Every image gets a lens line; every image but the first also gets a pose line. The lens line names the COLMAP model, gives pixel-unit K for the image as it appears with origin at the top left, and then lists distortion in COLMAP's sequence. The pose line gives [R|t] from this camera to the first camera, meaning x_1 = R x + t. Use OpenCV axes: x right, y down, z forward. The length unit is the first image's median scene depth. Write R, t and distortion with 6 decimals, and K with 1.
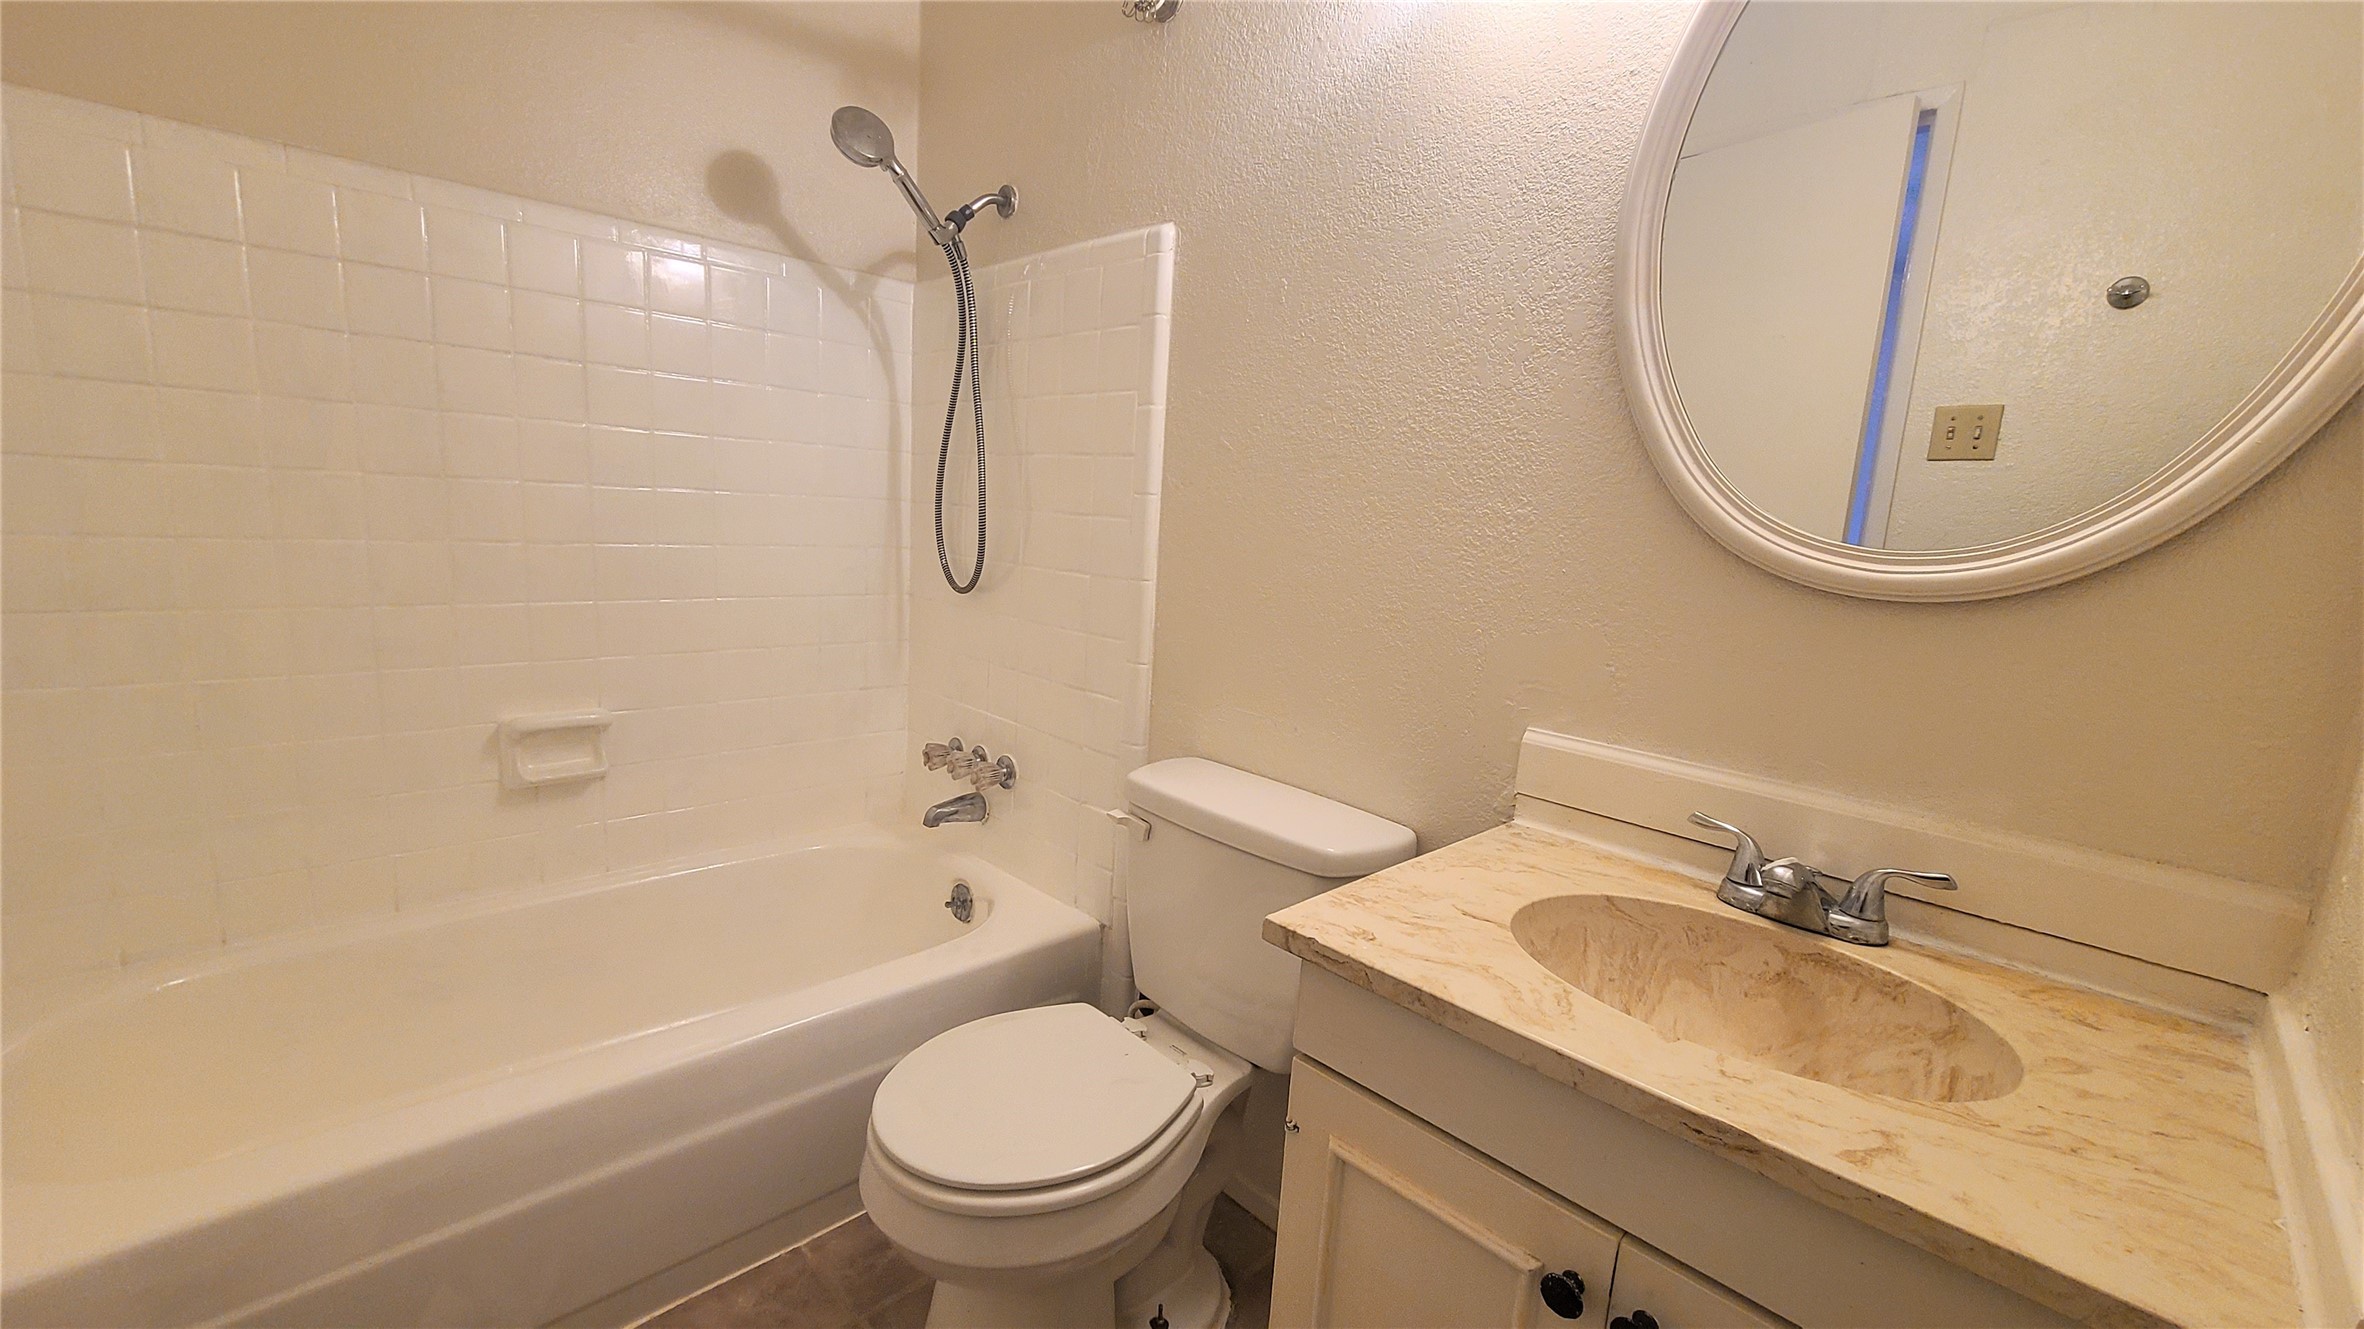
lens RADIAL K [[957.2, 0, 1178.7], [0, 957.2, 670.1], [0, 0, 1]] dist [-0.001953, -0.000166]
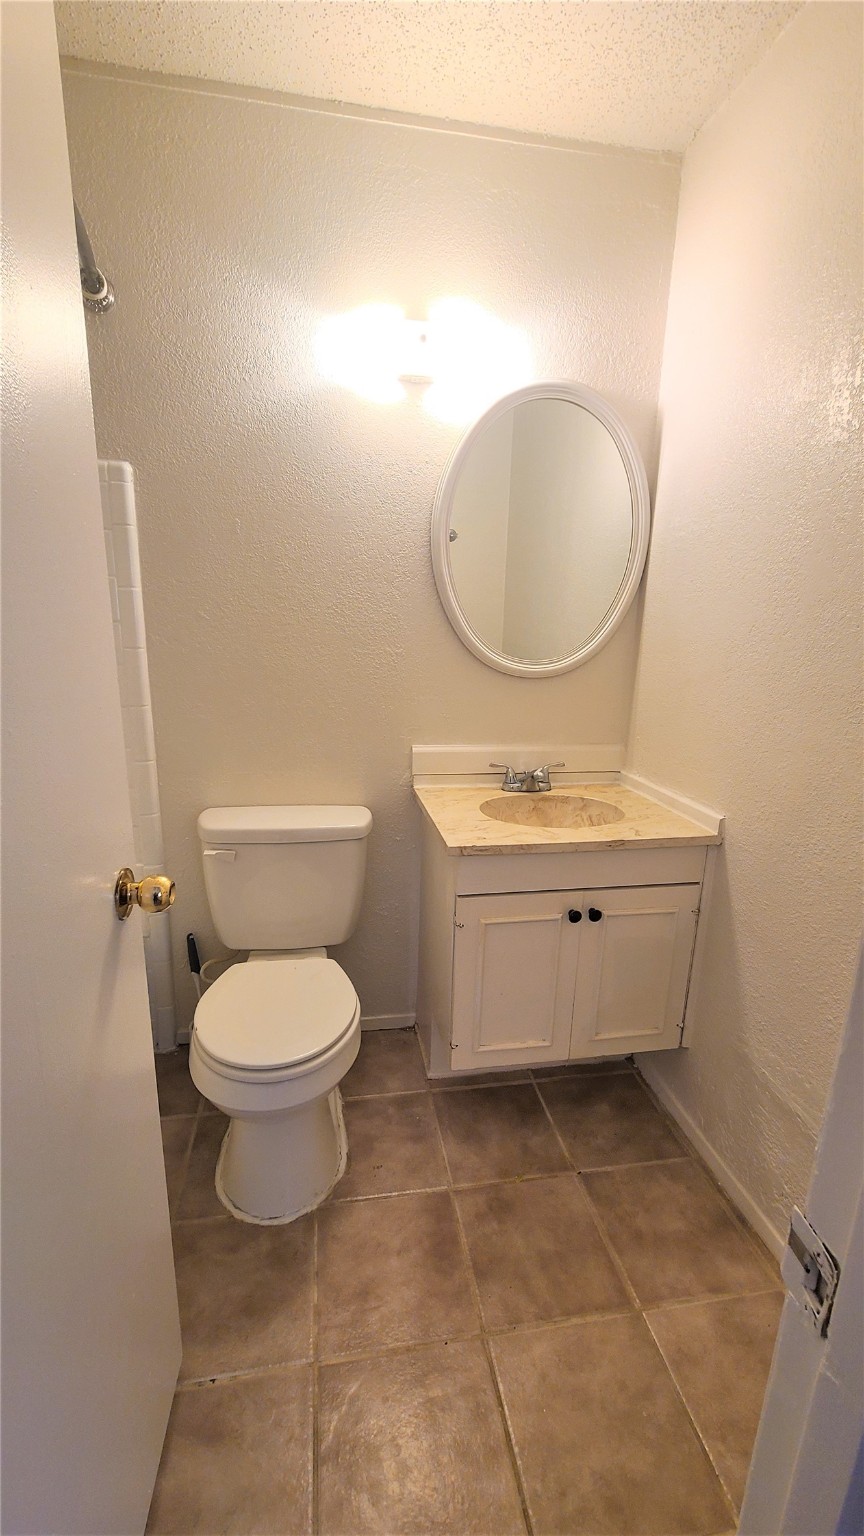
lens RADIAL K [[622.0, 0, 429.0], [0, 622.0, 764.3], [0, 0, 1]] dist [-0.001953, -0.000166]
pose [[0.570317, -0.236363, 0.786683, -1.045472], [0.146829, 0.971616, 0.185481, -0.220301], [-0.808195, 0.009725, 0.588834, 0.126774]]
